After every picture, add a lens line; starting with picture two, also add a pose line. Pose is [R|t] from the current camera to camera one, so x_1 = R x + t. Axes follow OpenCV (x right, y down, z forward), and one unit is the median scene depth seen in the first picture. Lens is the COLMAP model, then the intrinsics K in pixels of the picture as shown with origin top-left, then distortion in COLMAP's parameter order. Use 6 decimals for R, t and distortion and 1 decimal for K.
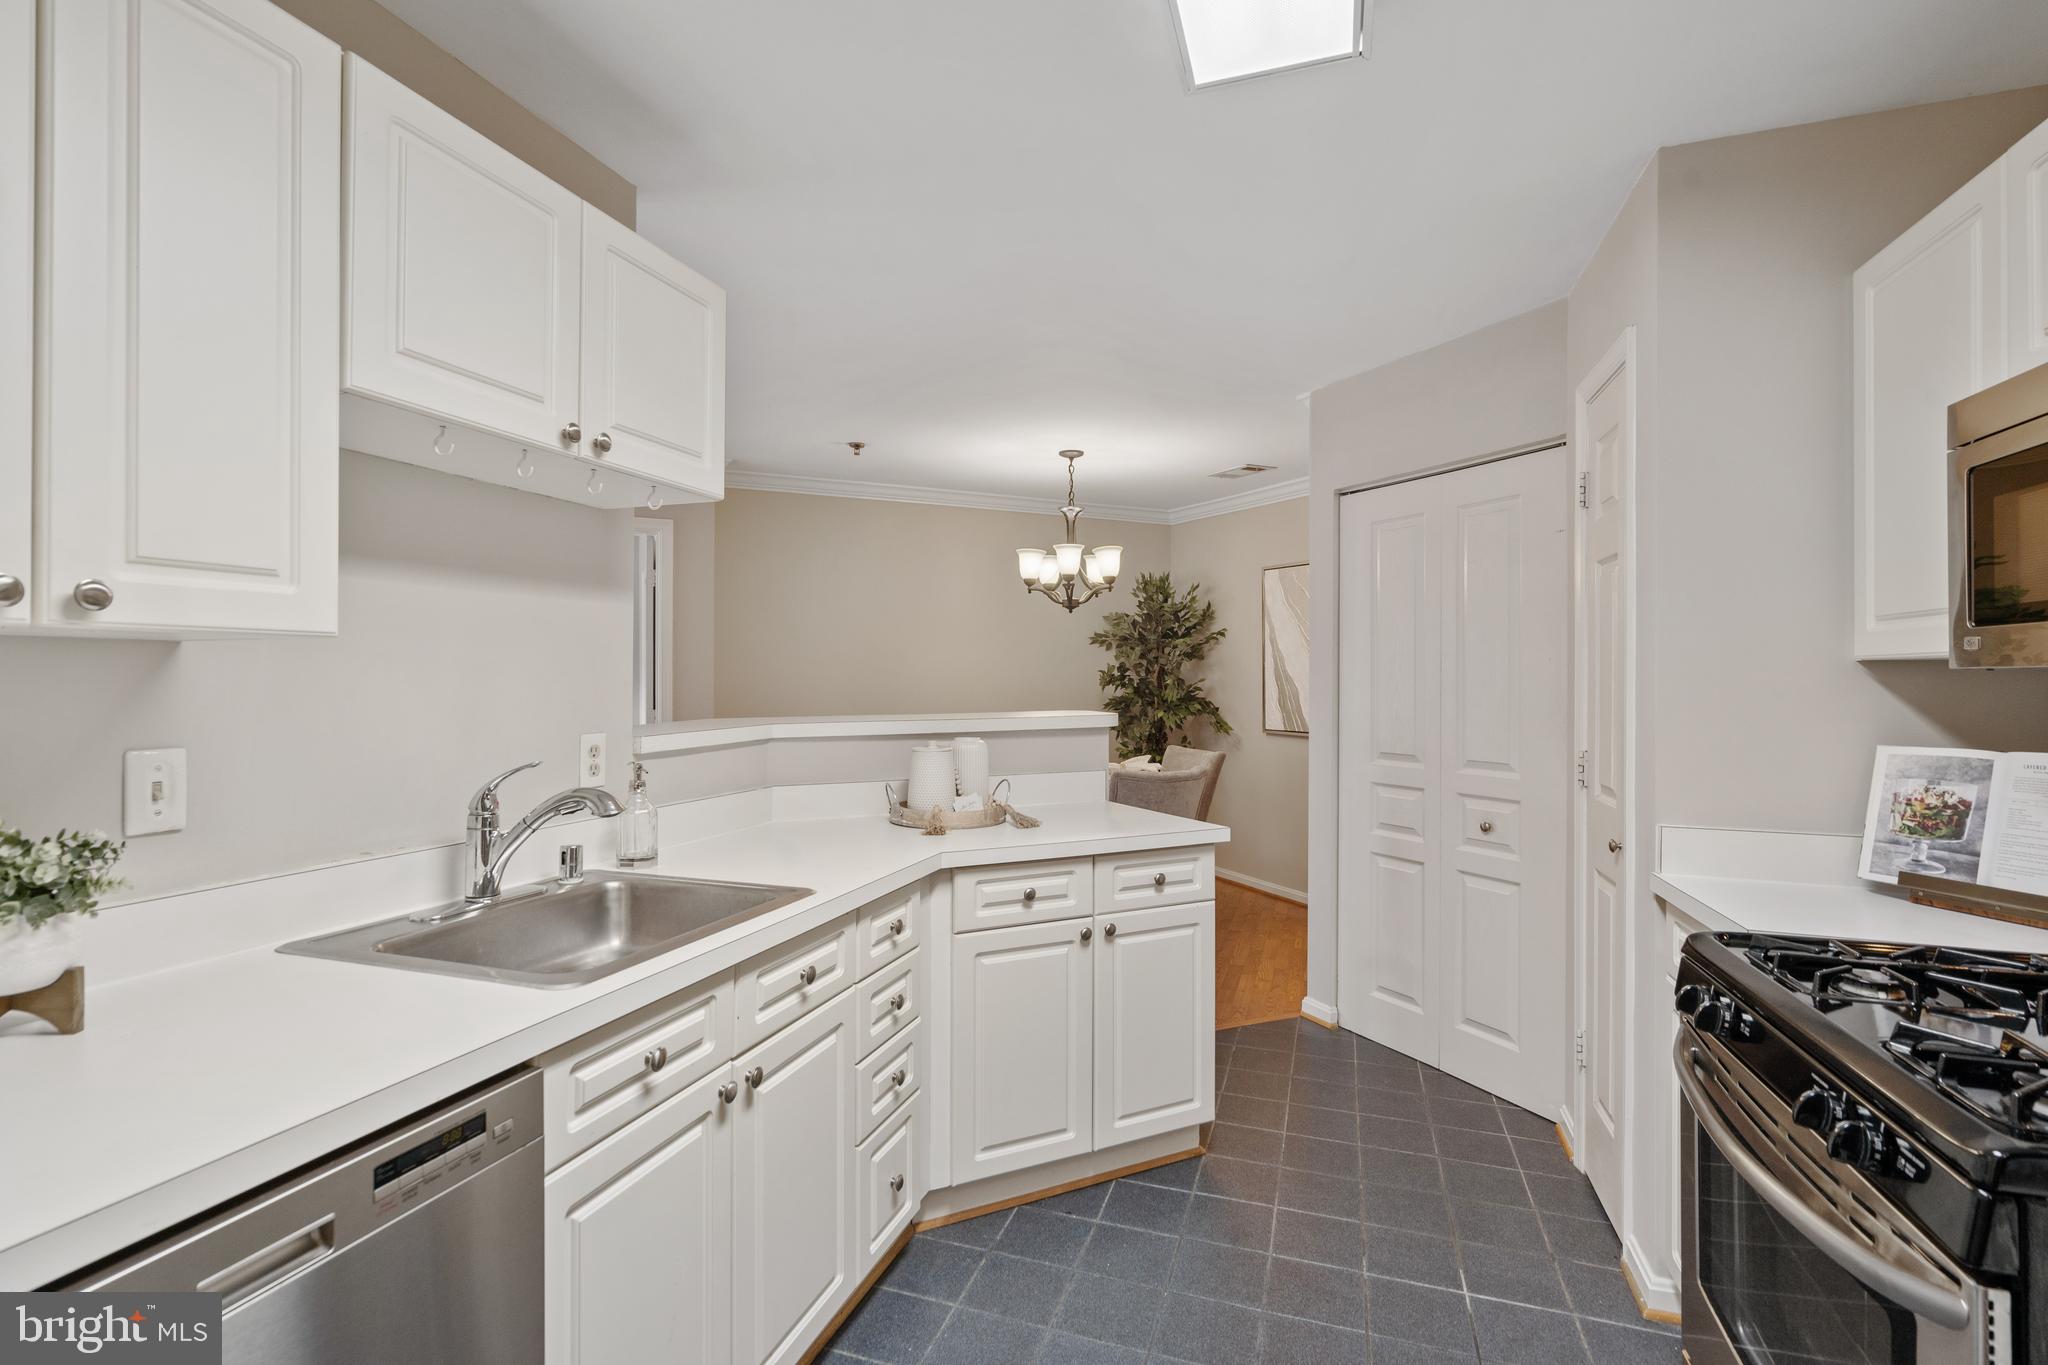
lens RADIAL K [[920.0, 0, 1030.5], [0, 920.0, 674.8], [0, 0, 1]] dist [-0.007120, 0.002462]
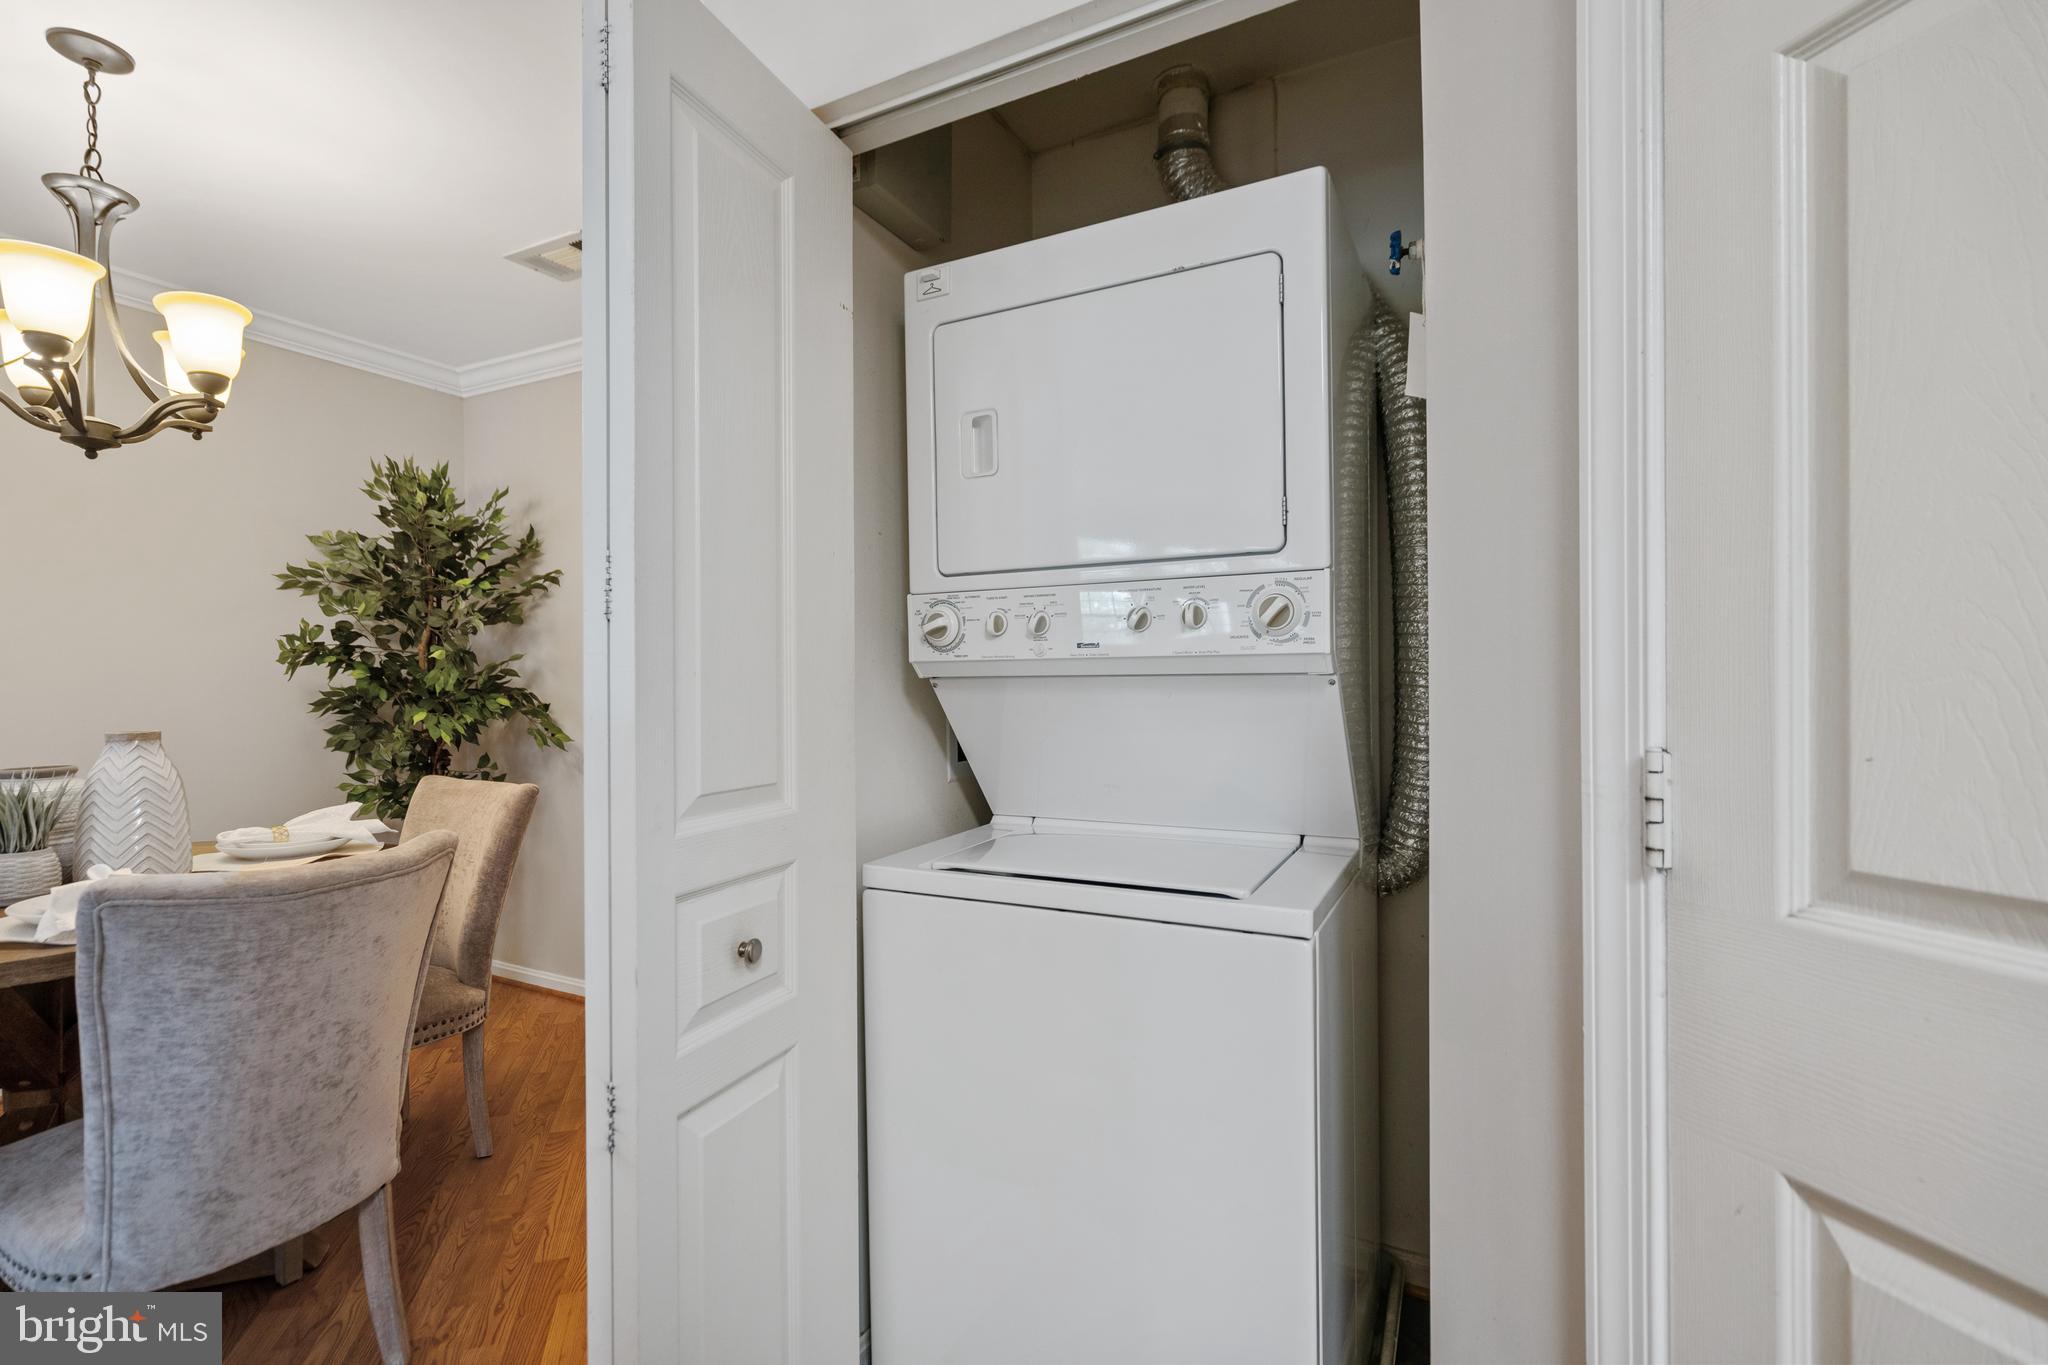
lens RADIAL K [[920.0, 0, 1003.1], [0, 920.0, 686.0], [0, 0, 1]] dist [-0.007120, 0.002462]
pose [[0.817320, -0.008746, 0.576118, 0.104269], [0.007958, 0.999961, 0.003891, 0.024106], [-0.576129, 0.001405, 0.817357, 0.354028]]
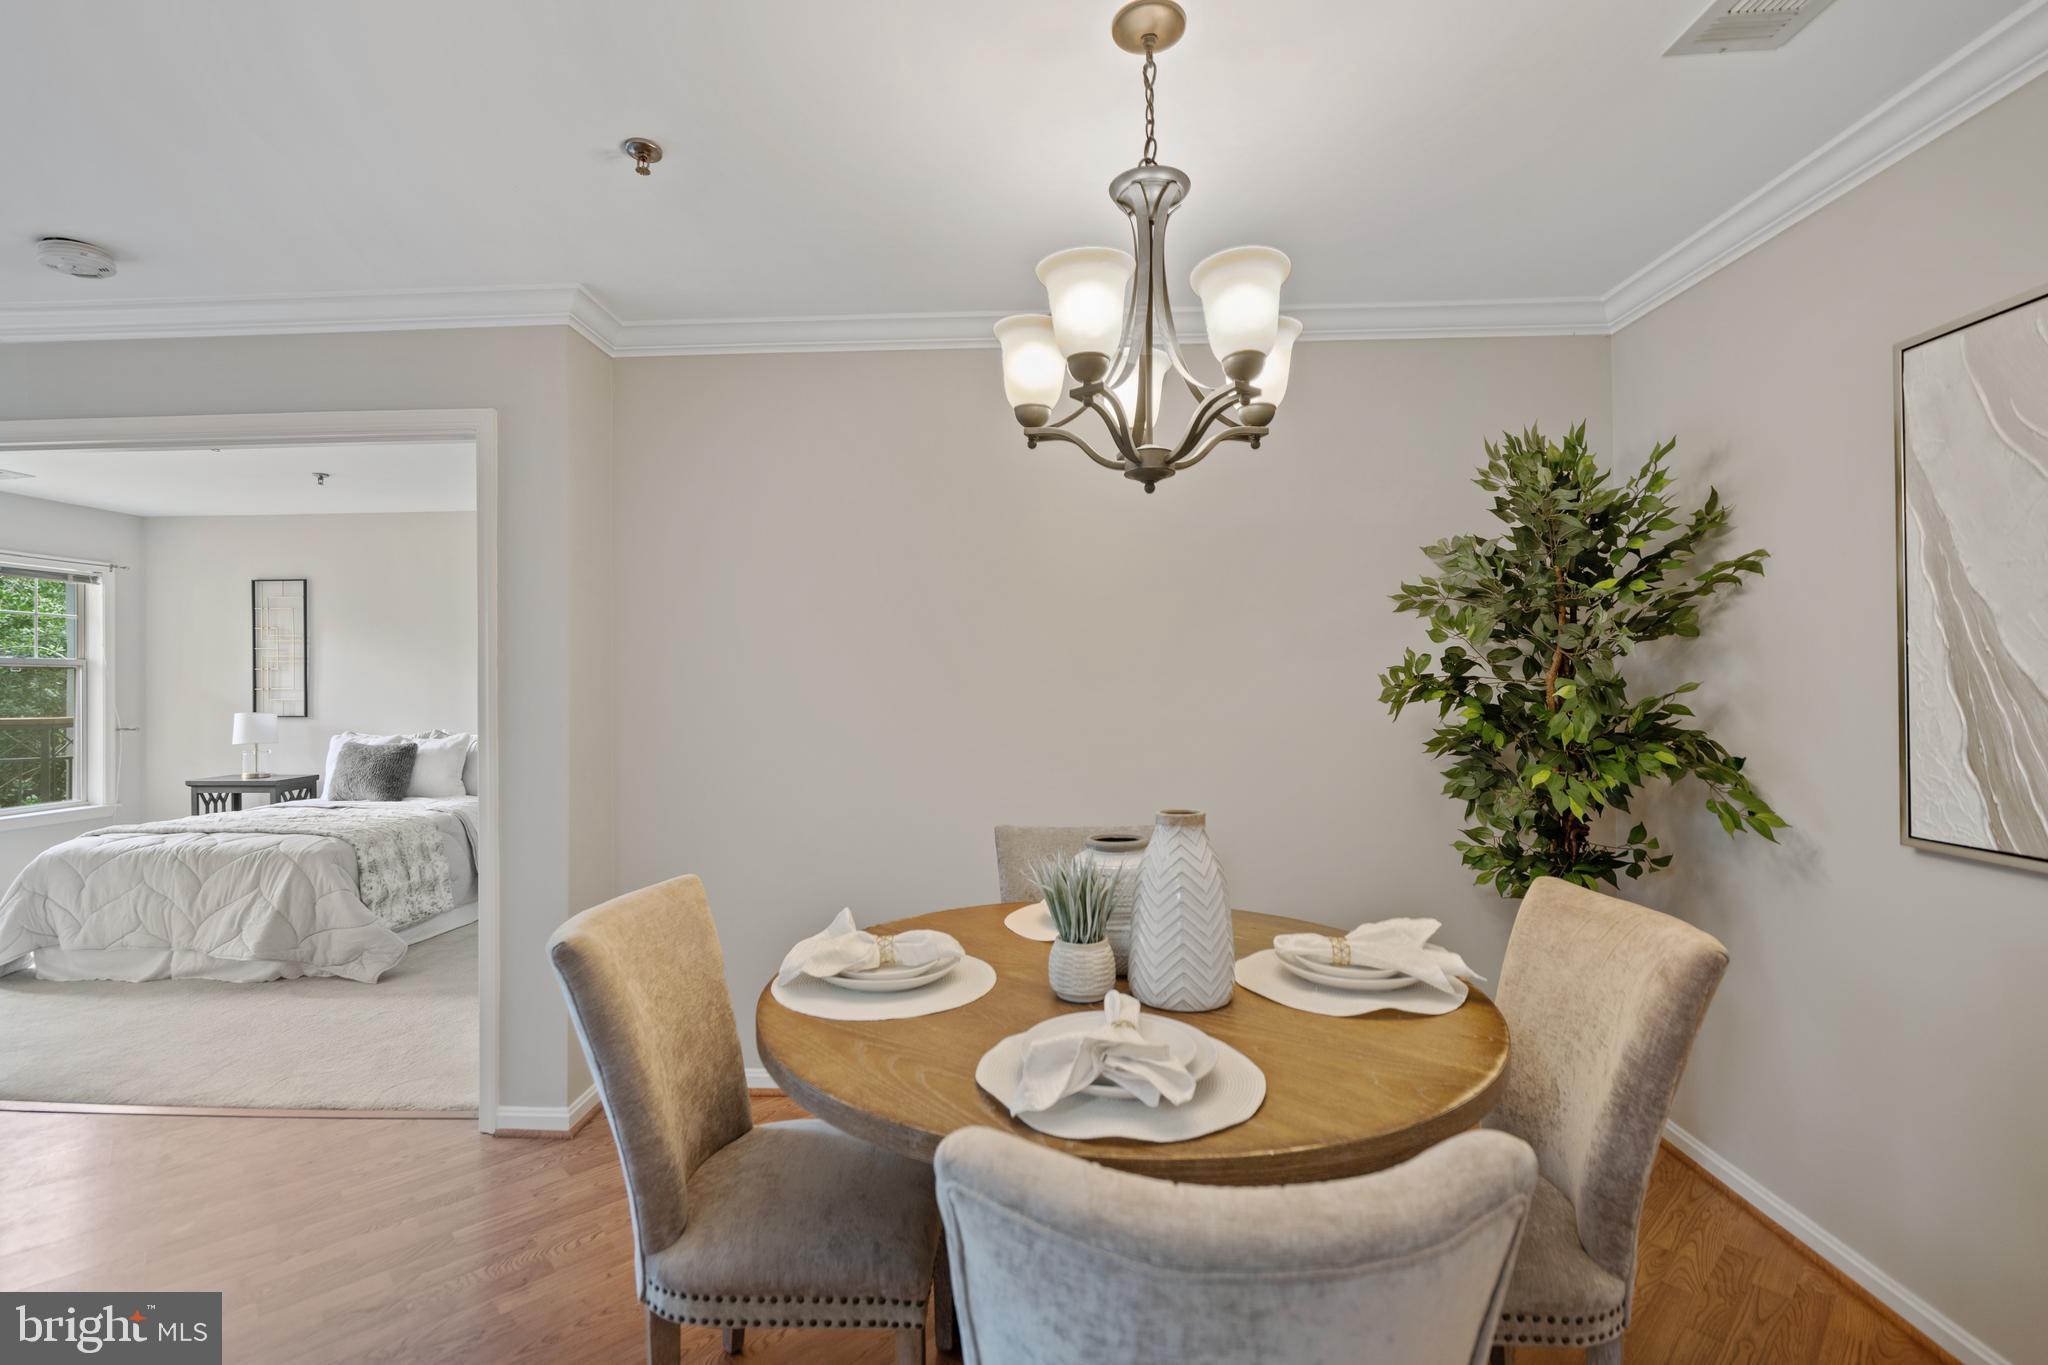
lens RADIAL K [[920.0, 0, 1011.7], [0, 920.0, 682.5], [0, 0, 1]] dist [-0.007120, 0.002462]
pose [[0.871524, -0.008655, -0.490276, 0.127800], [0.007560, 0.999963, -0.004214, 0.003214], [0.490294, -0.000034, 0.871557, 0.524223]]
